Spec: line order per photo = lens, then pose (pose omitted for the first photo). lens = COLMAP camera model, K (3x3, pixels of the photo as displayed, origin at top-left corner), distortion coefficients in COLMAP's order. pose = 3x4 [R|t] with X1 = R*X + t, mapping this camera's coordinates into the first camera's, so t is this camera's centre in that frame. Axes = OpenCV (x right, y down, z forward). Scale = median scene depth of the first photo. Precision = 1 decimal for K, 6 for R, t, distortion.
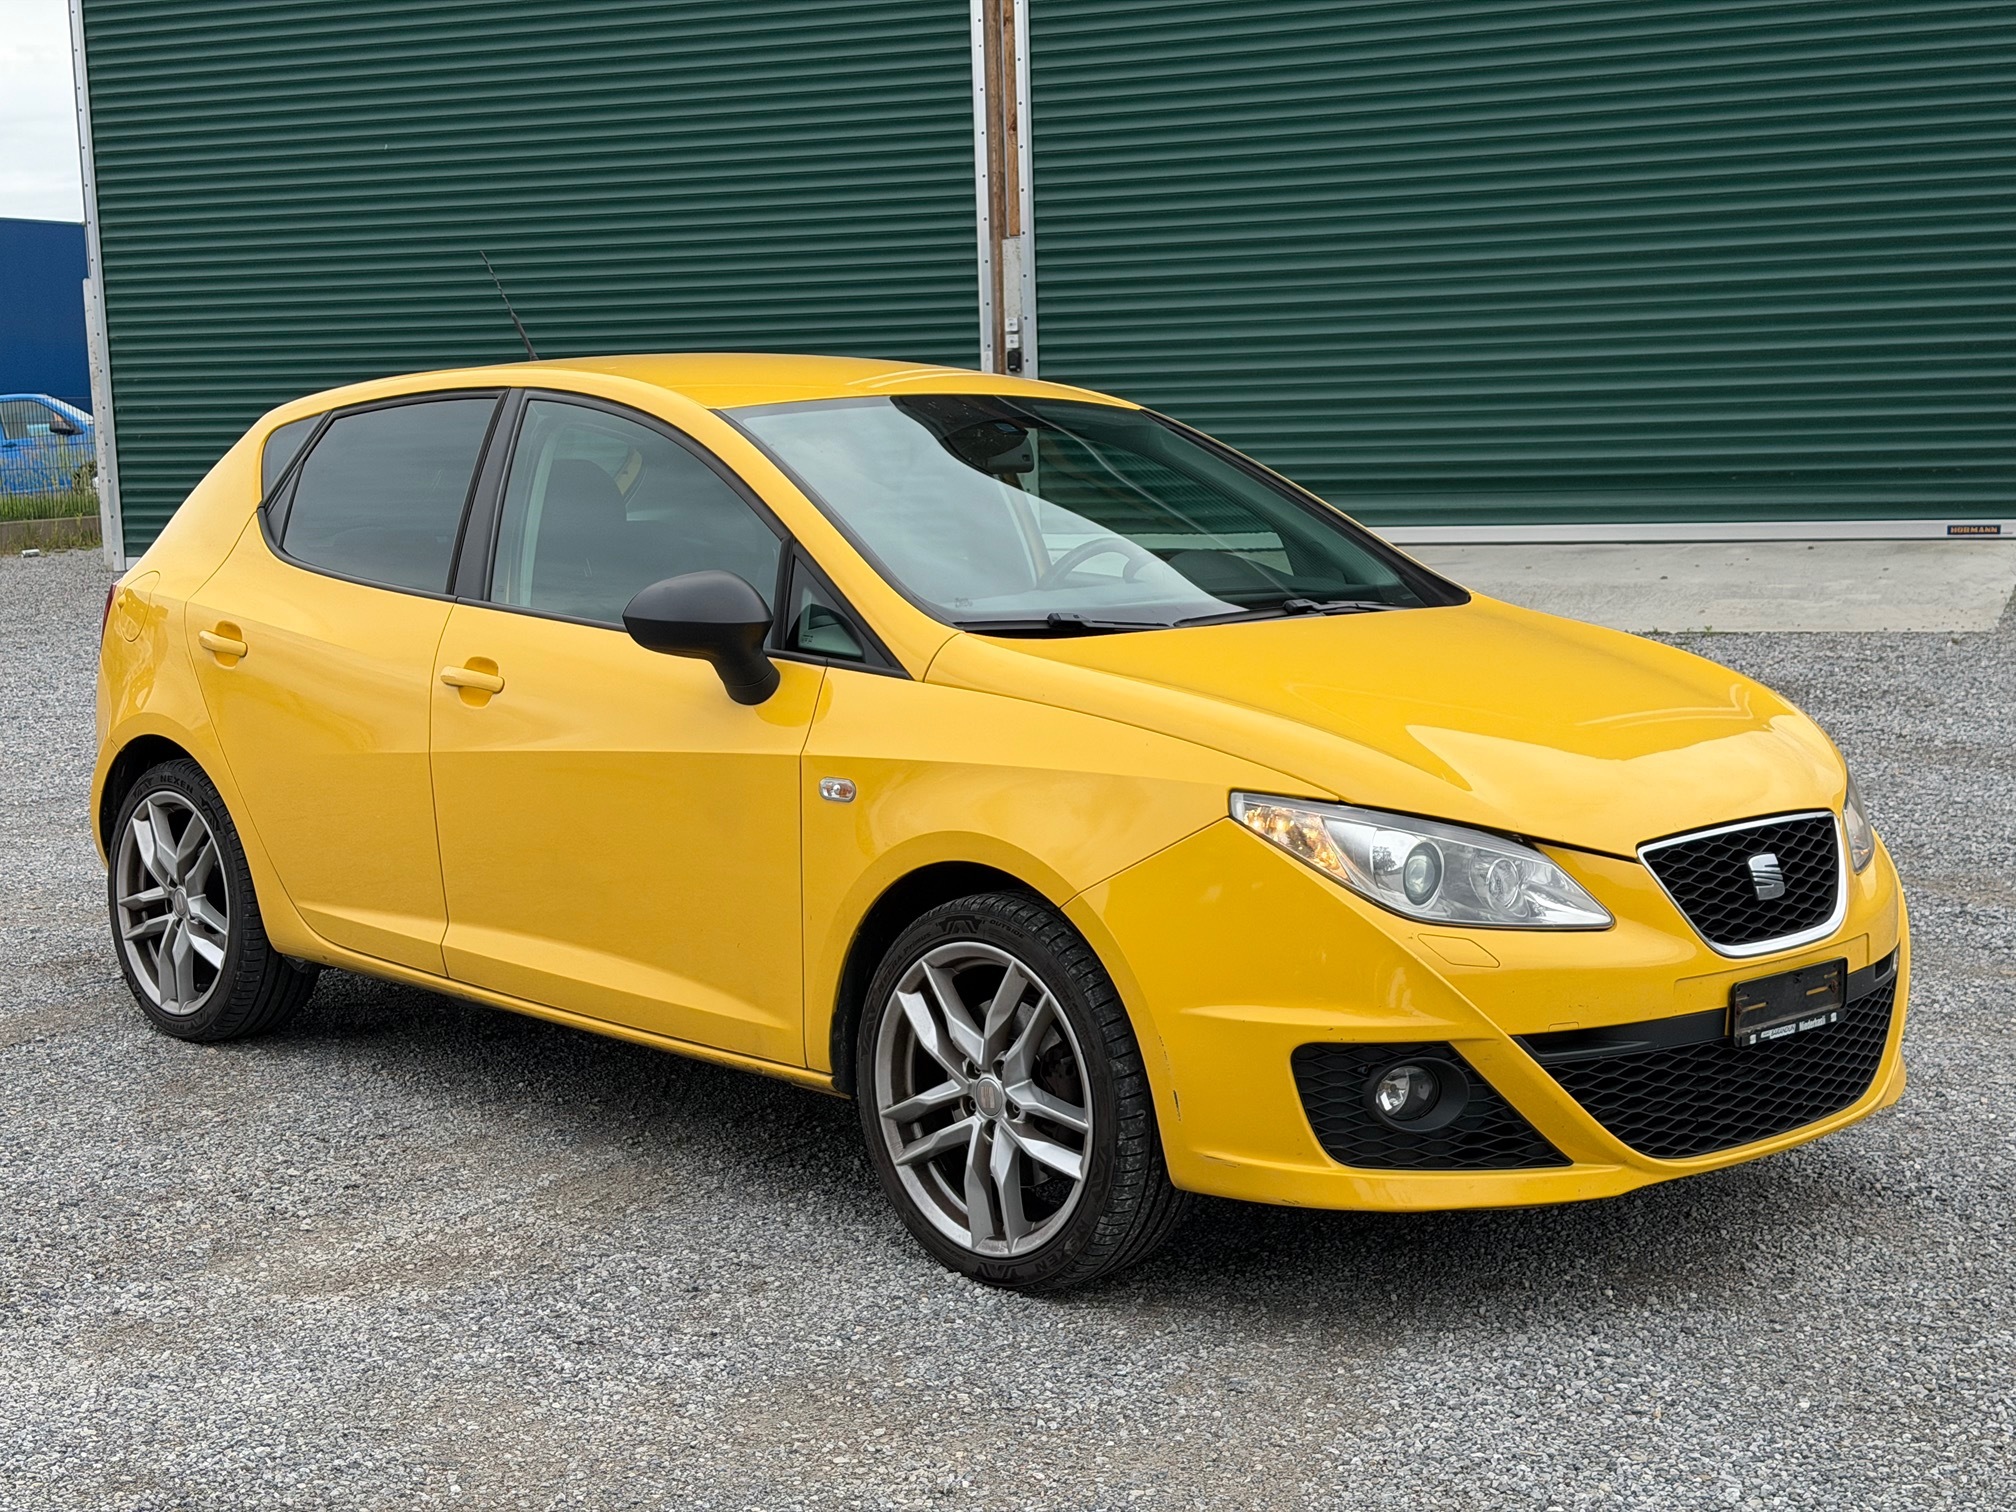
lens RADIAL K [[2842.3, 0, 1008.0], [0, 2842.3, 756.0], [0, 0, 1]] dist [0.130995, -0.203286]
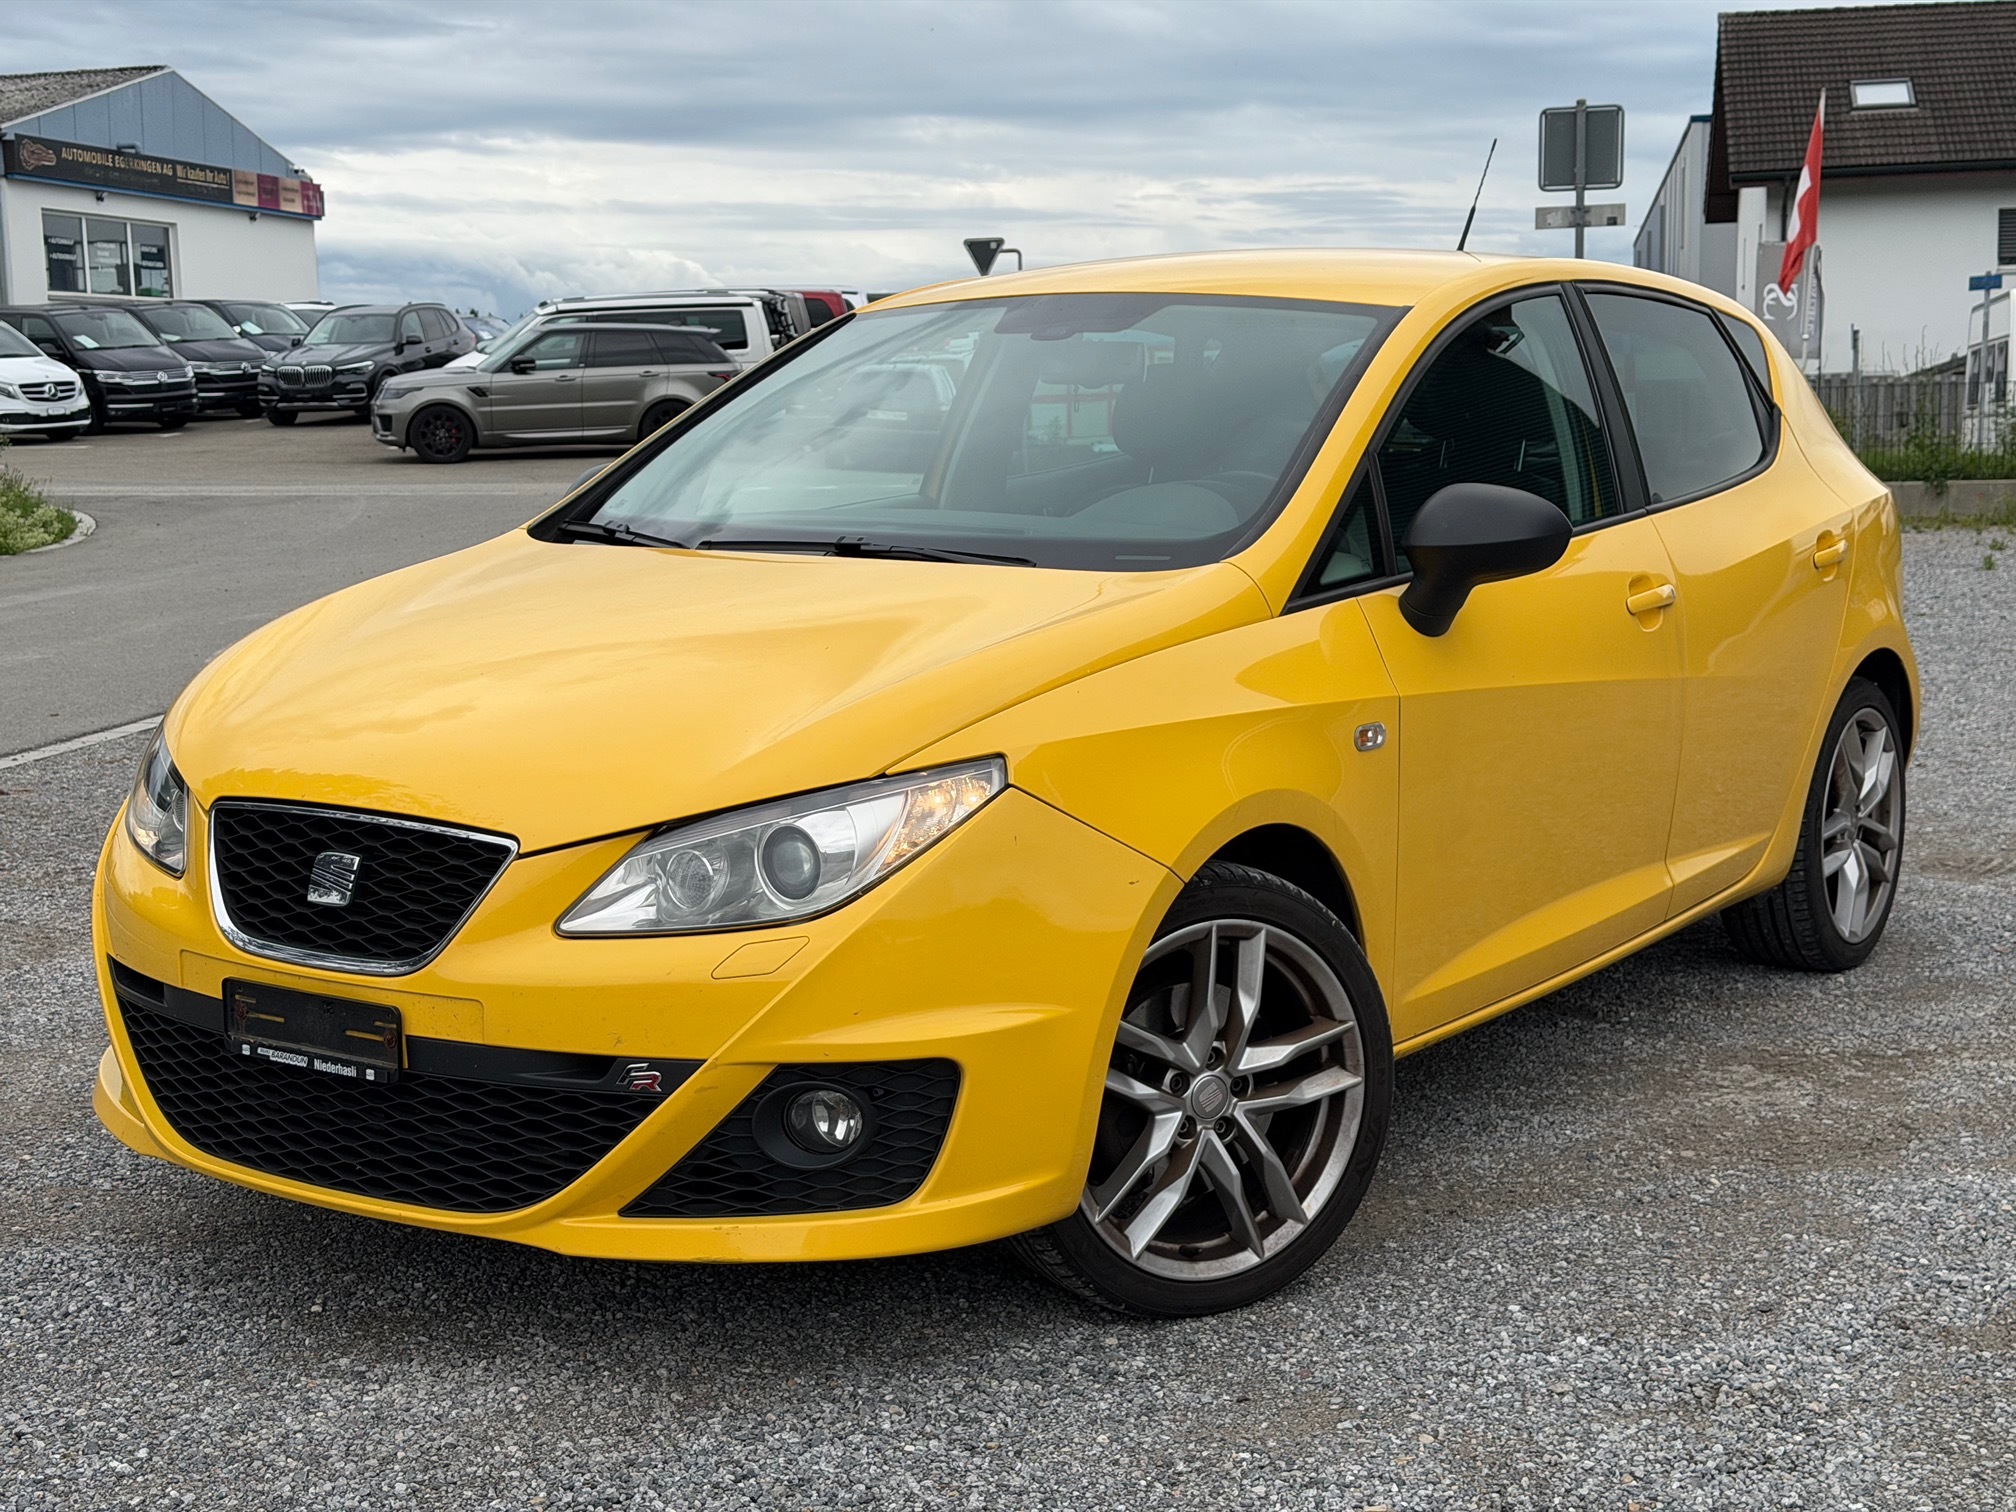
lens RADIAL K [[2842.3, 0, 1008.0], [0, 2842.3, 756.0], [0, 0, 1]] dist [0.130995, -0.203286]
pose [[0.207640, 0.150727, -0.966523, 1.131422], [-0.116663, 0.984821, 0.128517, -0.126364], [0.971224, 0.086073, 0.222073, 1.025875]]
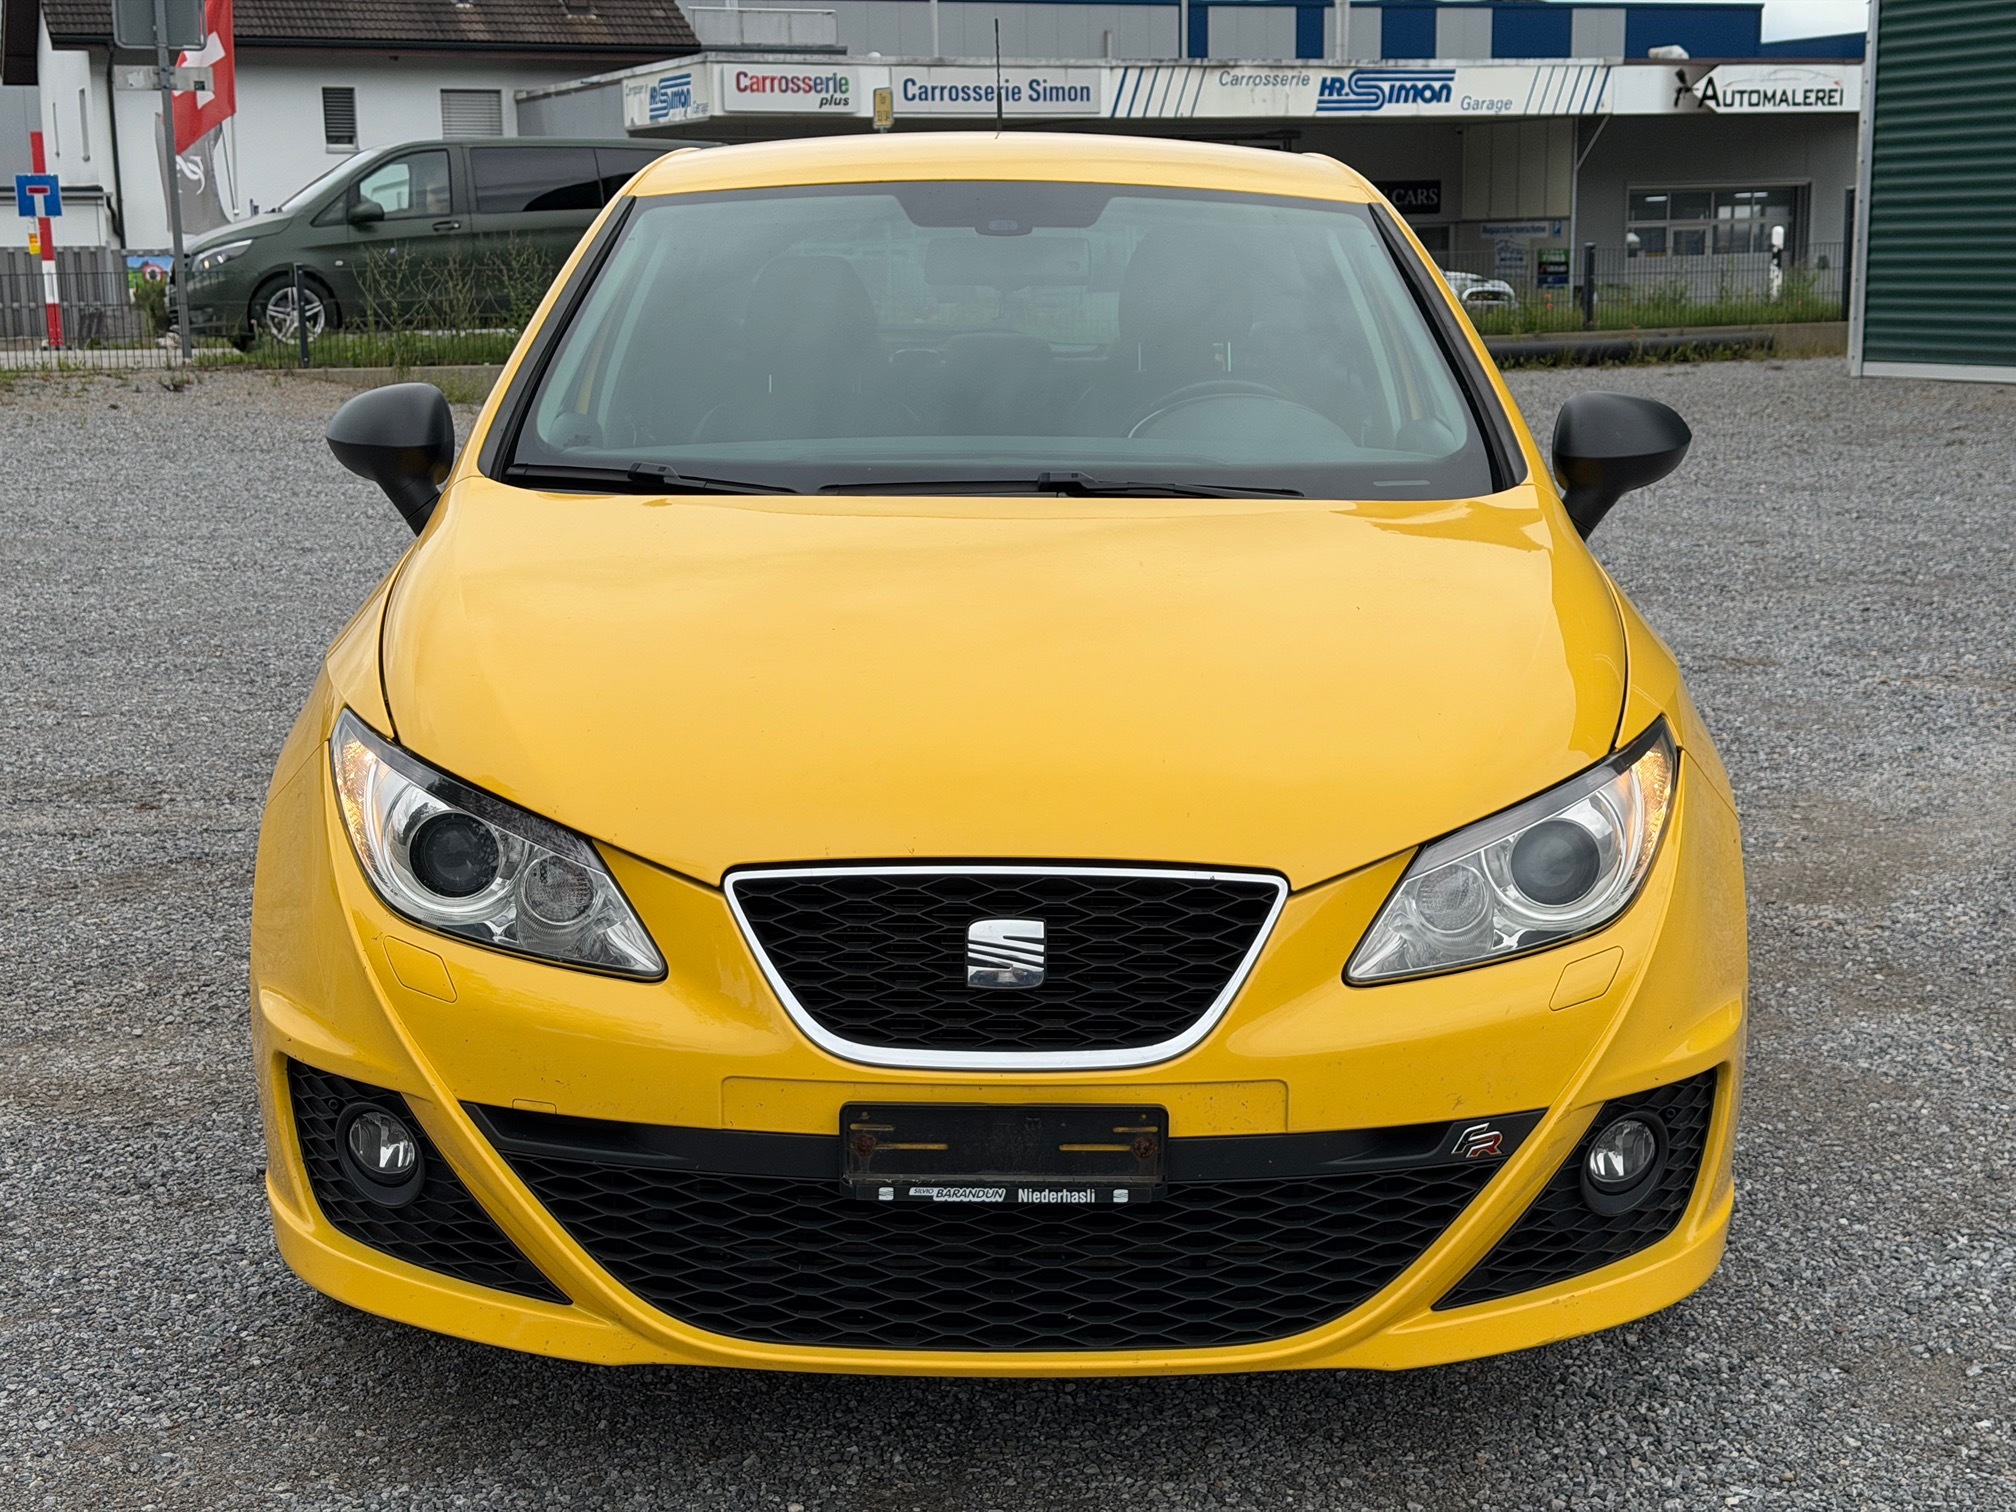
lens RADIAL K [[2842.3, 0, 1008.0], [0, 2842.3, 756.0], [0, 0, 1]] dist [0.130995, -0.203286]
pose [[0.733002, 0.143044, -0.665017, 0.696482], [-0.099315, 0.989668, 0.103407, -0.068950], [0.672938, -0.009752, 0.739635, 0.543266]]
